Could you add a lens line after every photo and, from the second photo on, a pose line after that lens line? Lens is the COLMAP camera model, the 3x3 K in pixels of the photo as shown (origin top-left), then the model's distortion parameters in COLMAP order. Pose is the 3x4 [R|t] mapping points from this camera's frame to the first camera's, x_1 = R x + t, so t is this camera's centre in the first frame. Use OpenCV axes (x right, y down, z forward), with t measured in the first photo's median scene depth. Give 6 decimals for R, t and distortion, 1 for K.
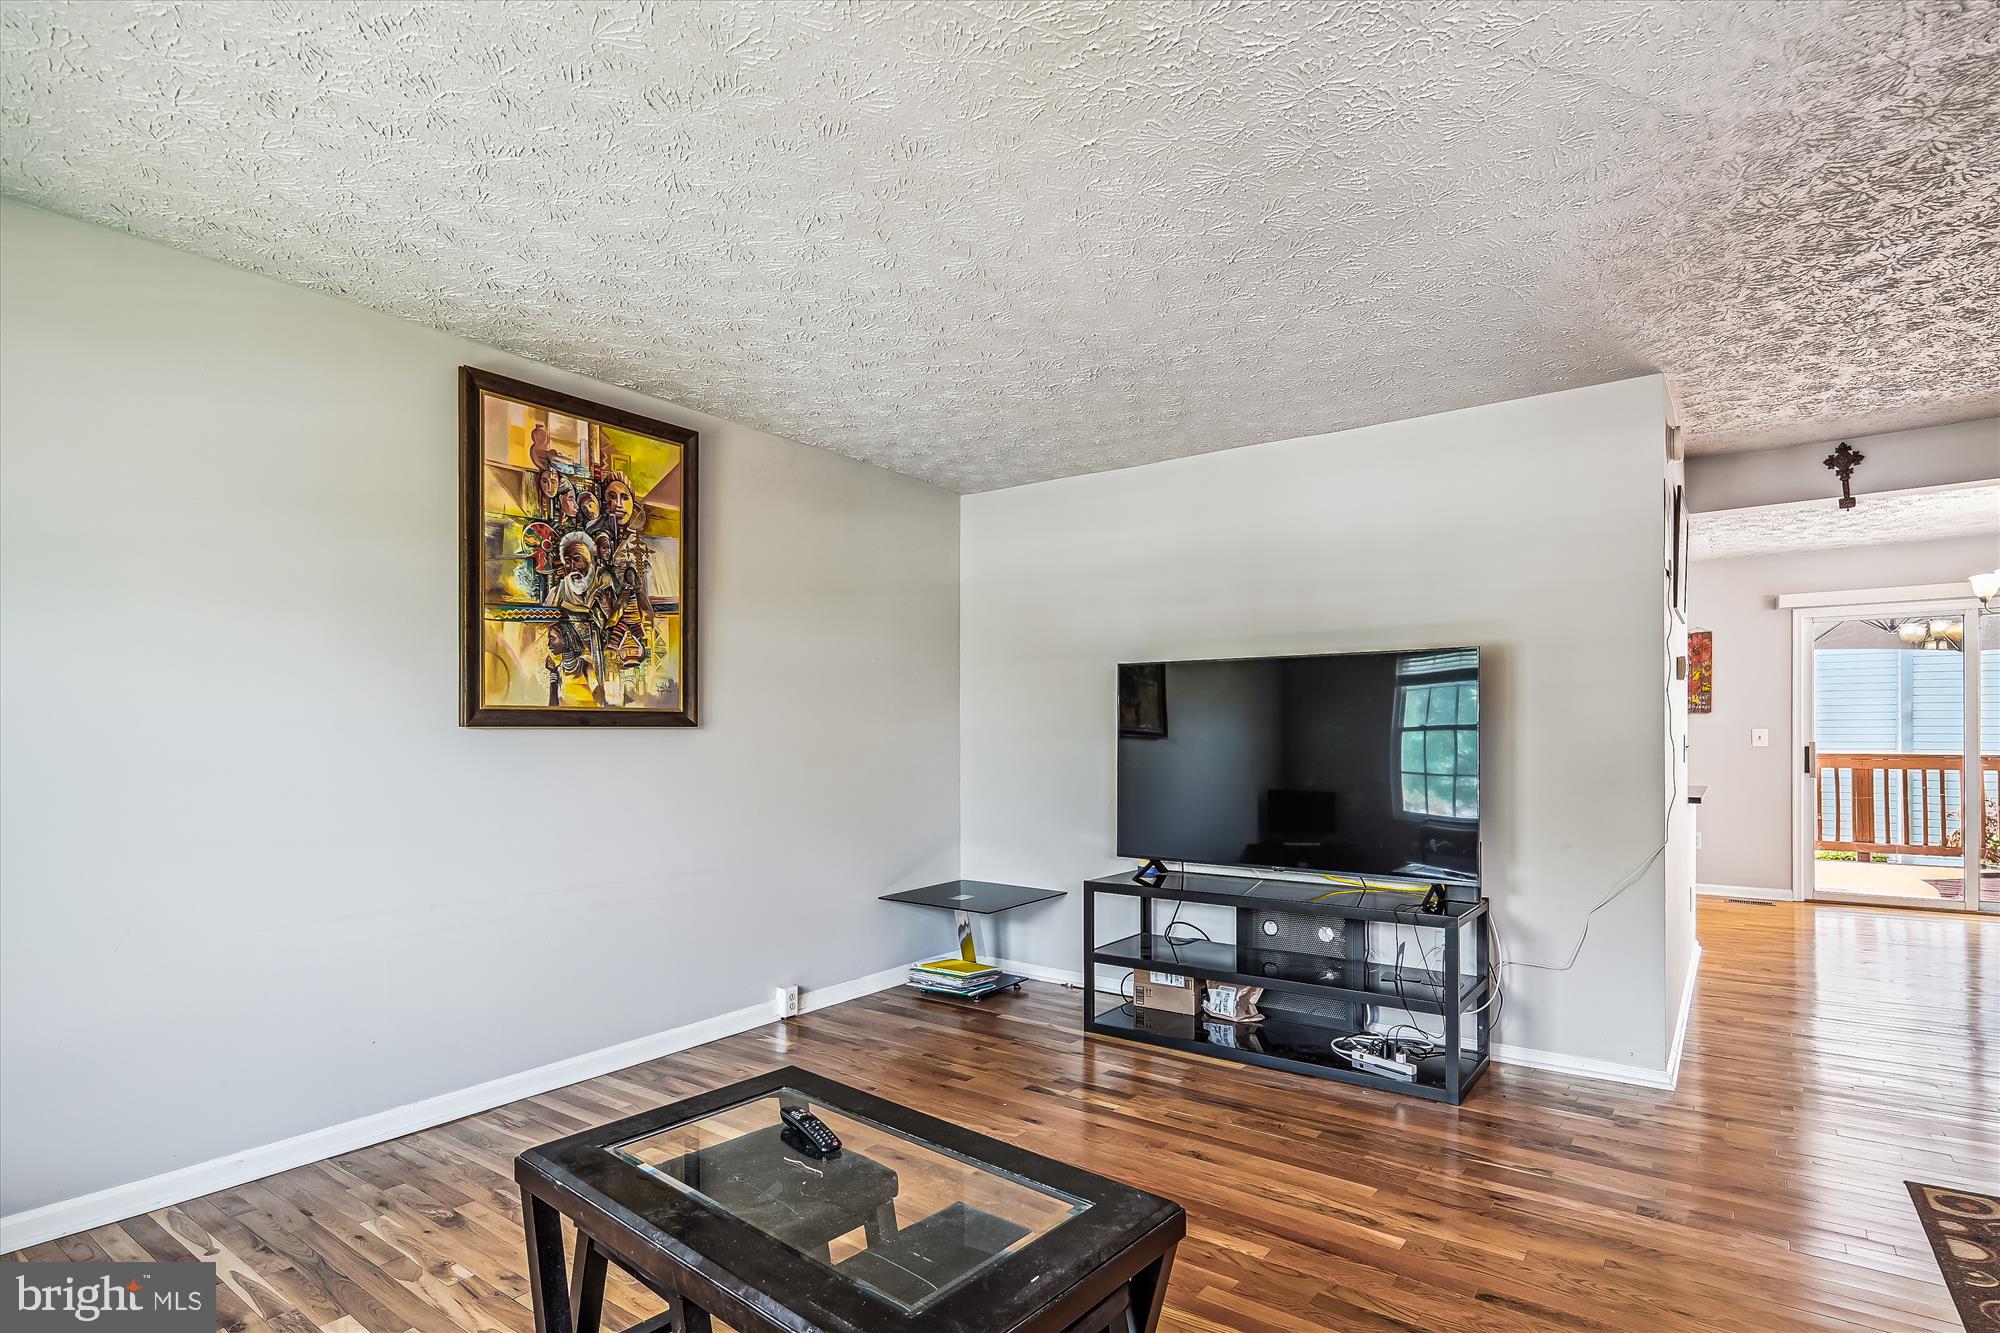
lens RADIAL K [[1012.3, 0, 1011.3], [0, 1012.3, 722.6], [0, 0, 1]] dist [-0.000582, 0.000259]
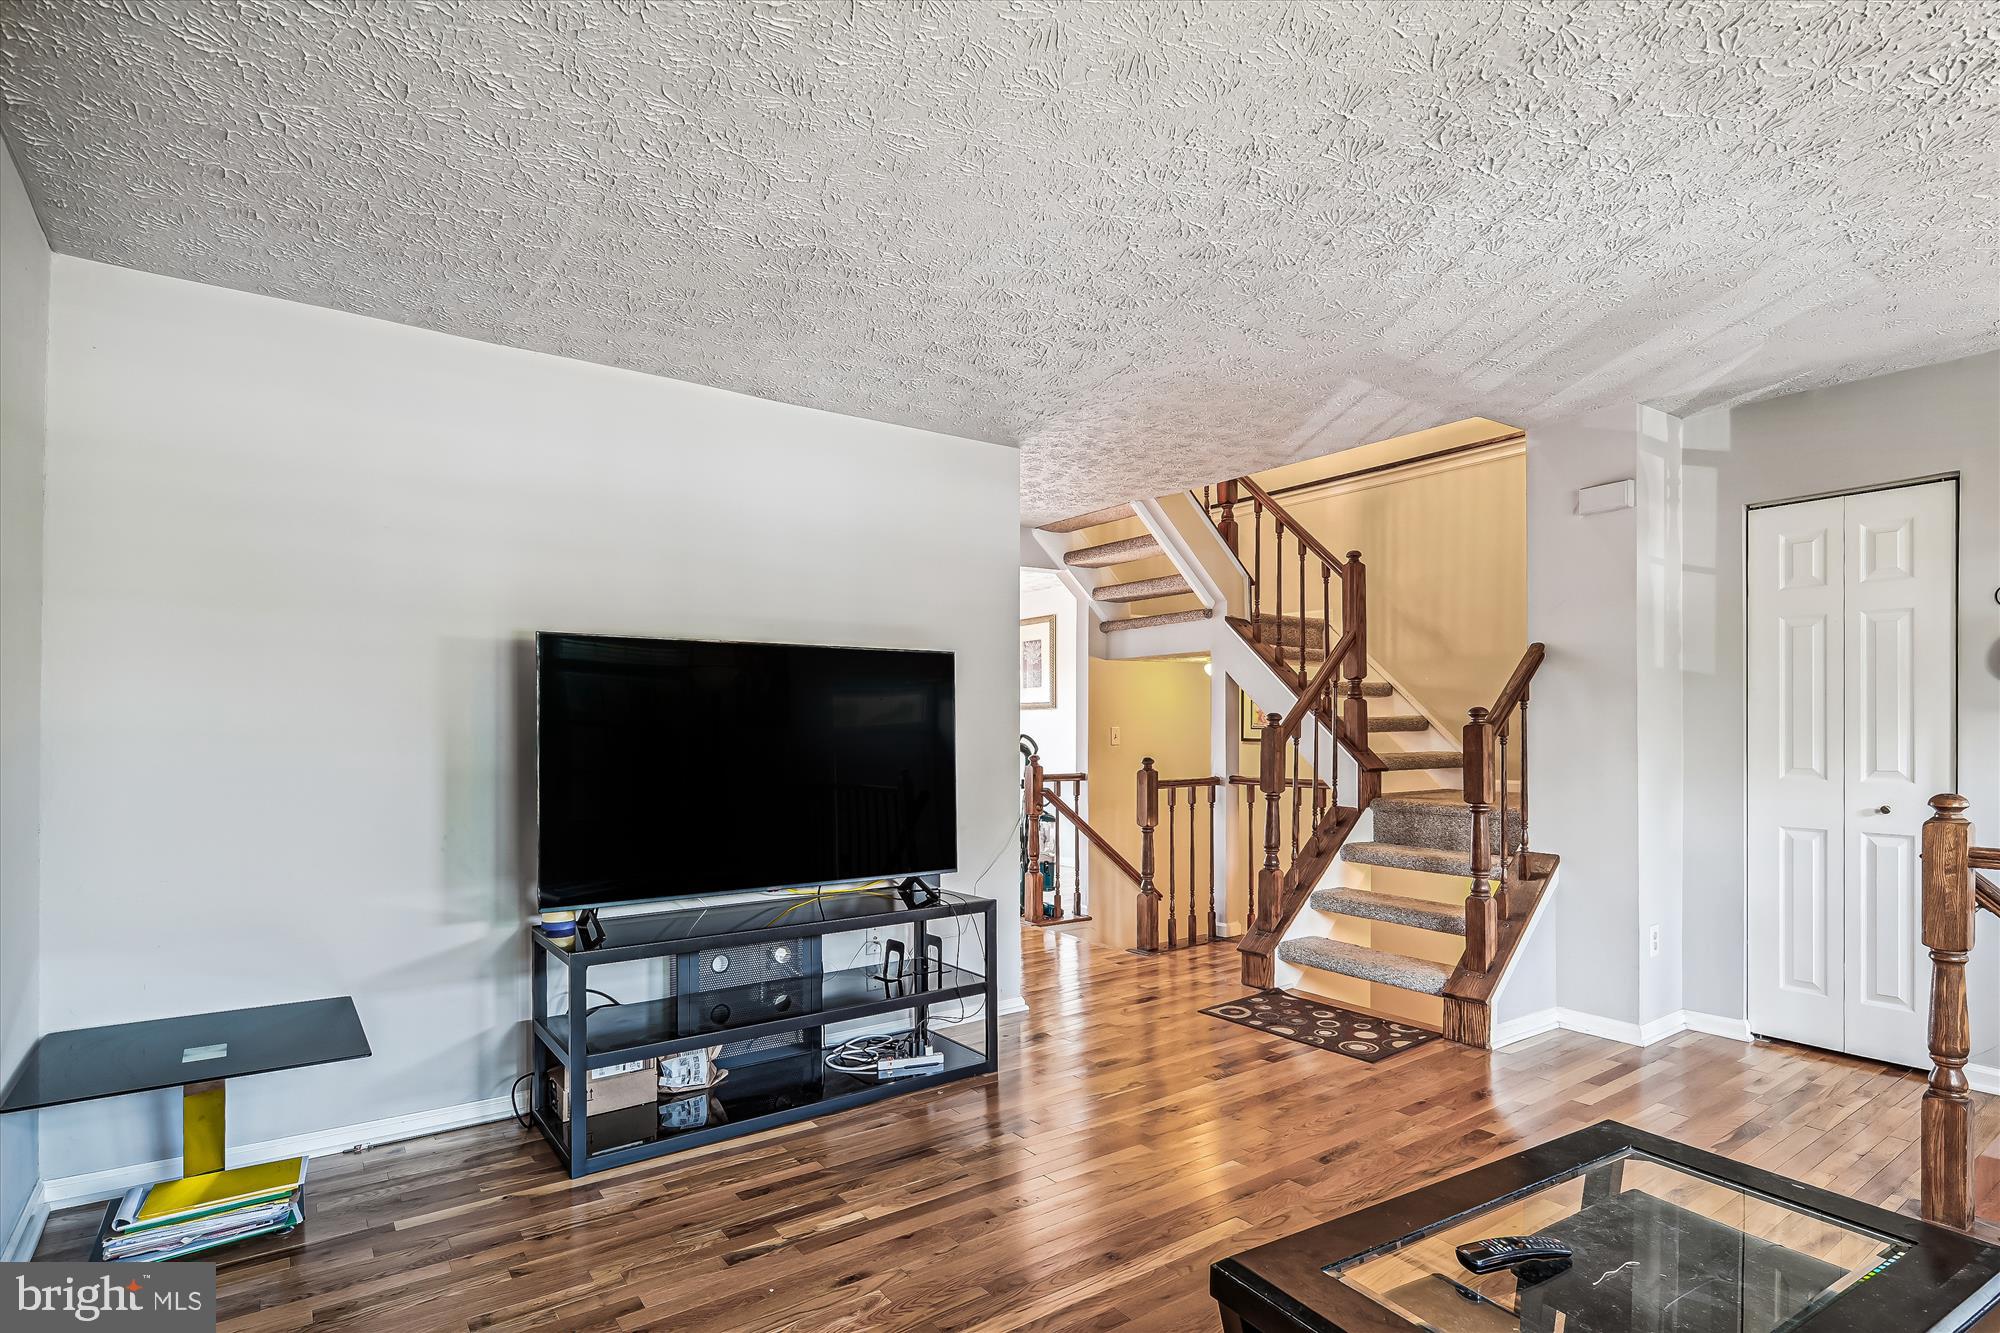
lens RADIAL K [[1012.3, 0, 1011.3], [0, 1012.3, 722.6], [0, 0, 1]] dist [-0.000582, 0.000259]
pose [[0.309046, 0.002619, 0.951044, -0.550804], [-0.005863, 0.999982, -0.000849, 0.000340], [-0.951029, -0.005314, 0.309056, 0.594162]]
